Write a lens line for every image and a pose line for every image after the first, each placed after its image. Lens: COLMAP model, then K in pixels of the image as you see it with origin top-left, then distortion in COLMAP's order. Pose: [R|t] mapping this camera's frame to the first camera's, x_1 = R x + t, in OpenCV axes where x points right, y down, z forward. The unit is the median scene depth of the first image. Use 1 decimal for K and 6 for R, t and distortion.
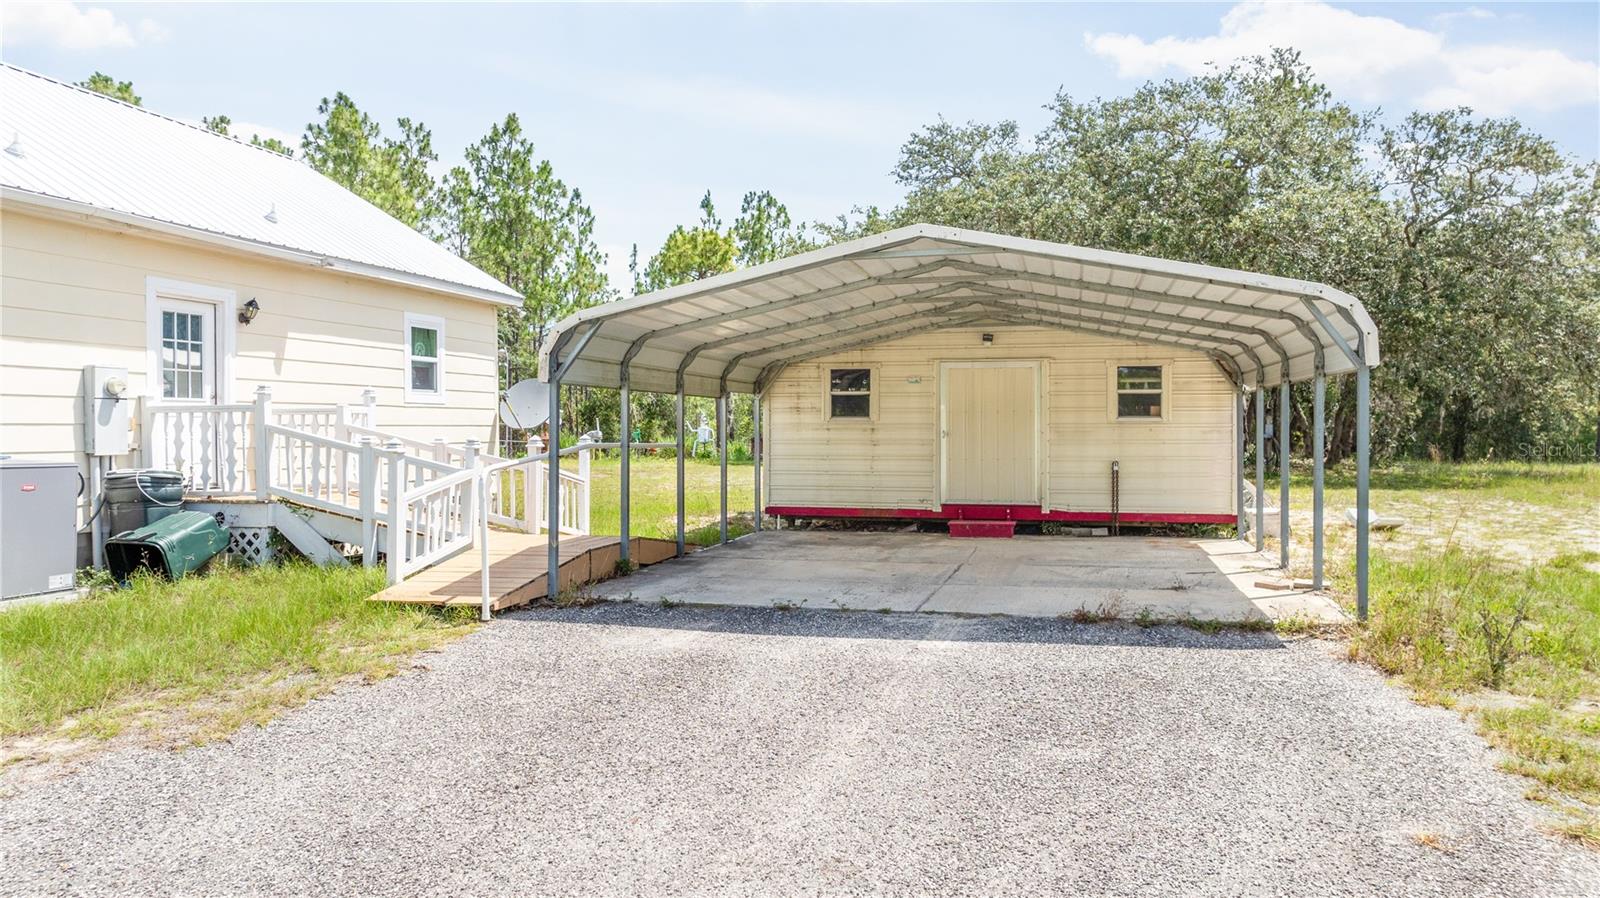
lens RADIAL K [[1169.4, 0, 800.0], [0, 1169.4, 449.0], [0, 0, 1]] dist [-0.053157, -0.000313]
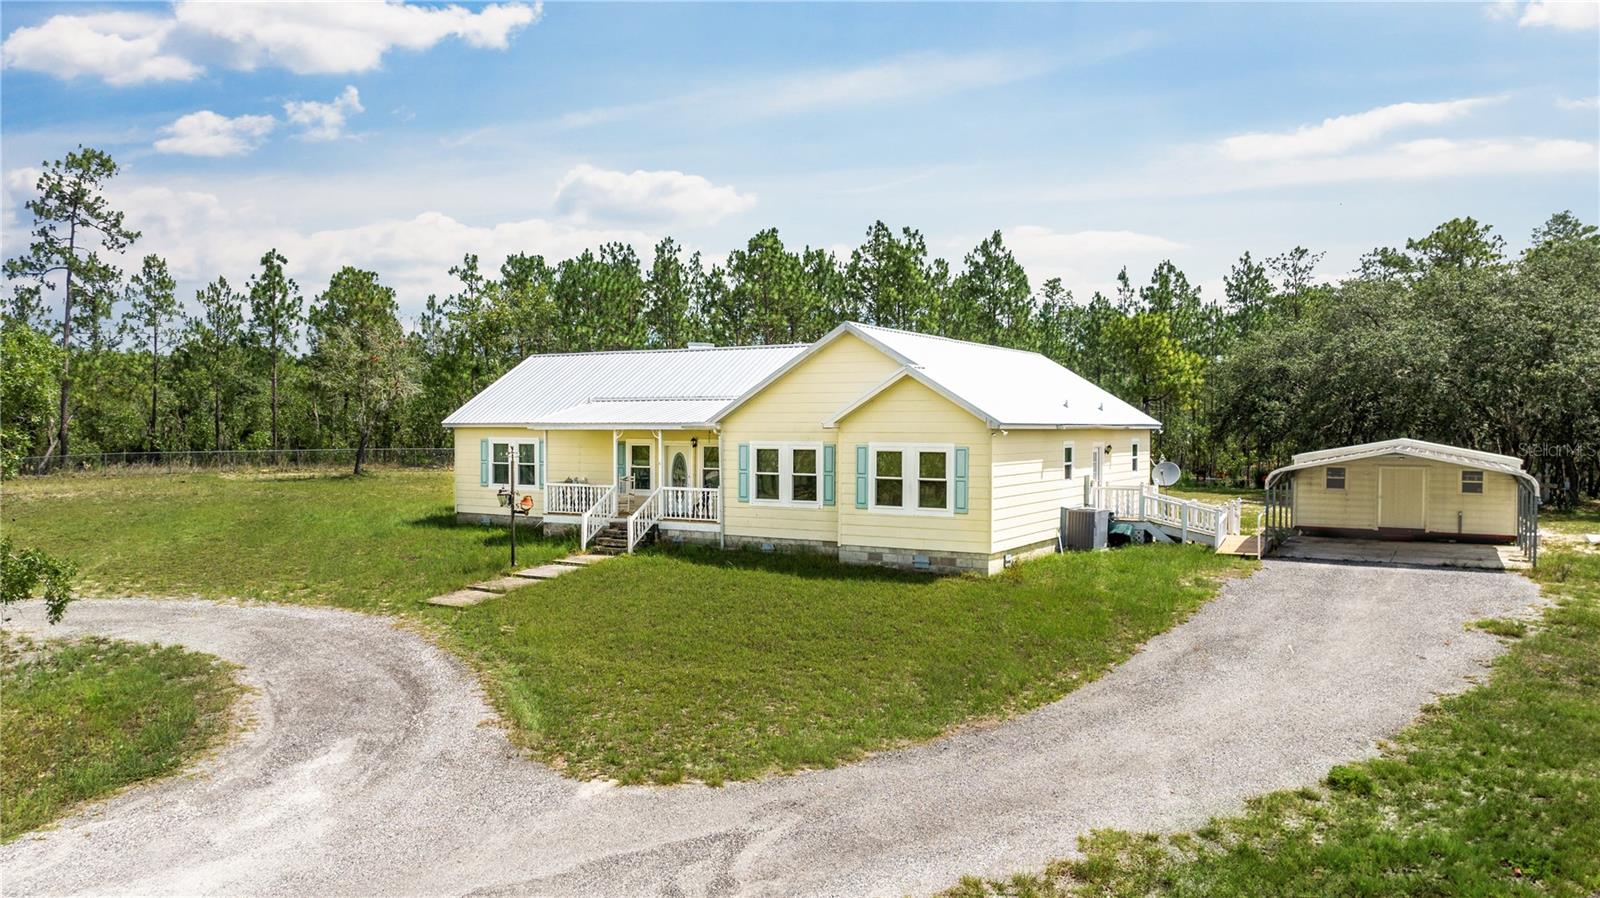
lens RADIAL K [[1136.0, 0, 770.3], [0, 1136.0, 446.6], [0, 0, 1]] dist [-0.048370, -0.003408]
pose [[0.953934, 0.013636, -0.299708, -0.377576], [-0.013311, 0.999907, 0.003127, -0.106685], [0.299722, 0.001007, 0.954026, -1.530527]]
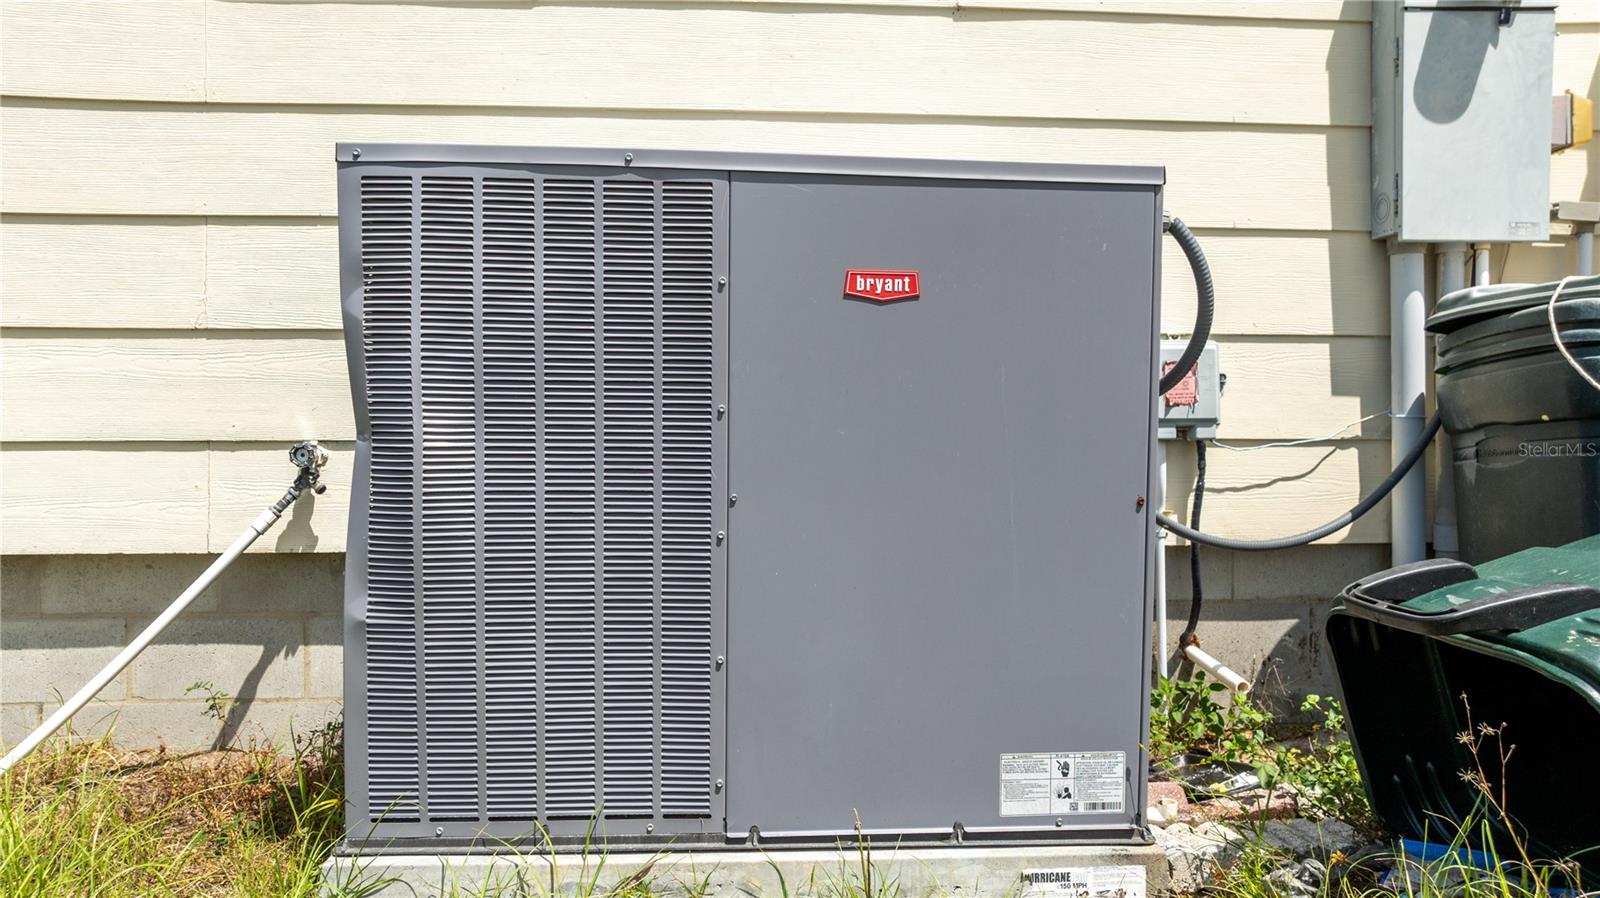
lens RADIAL K [[1169.4, 0, 800.0], [0, 1169.4, 449.0], [0, 0, 1]] dist [-0.053157, -0.000313]
pose [[0.336666, 0.013797, -0.941523, -0.286570], [-0.015340, 0.999840, 0.009167, 0.034237], [0.941499, 0.011357, 0.336824, 0.536231]]
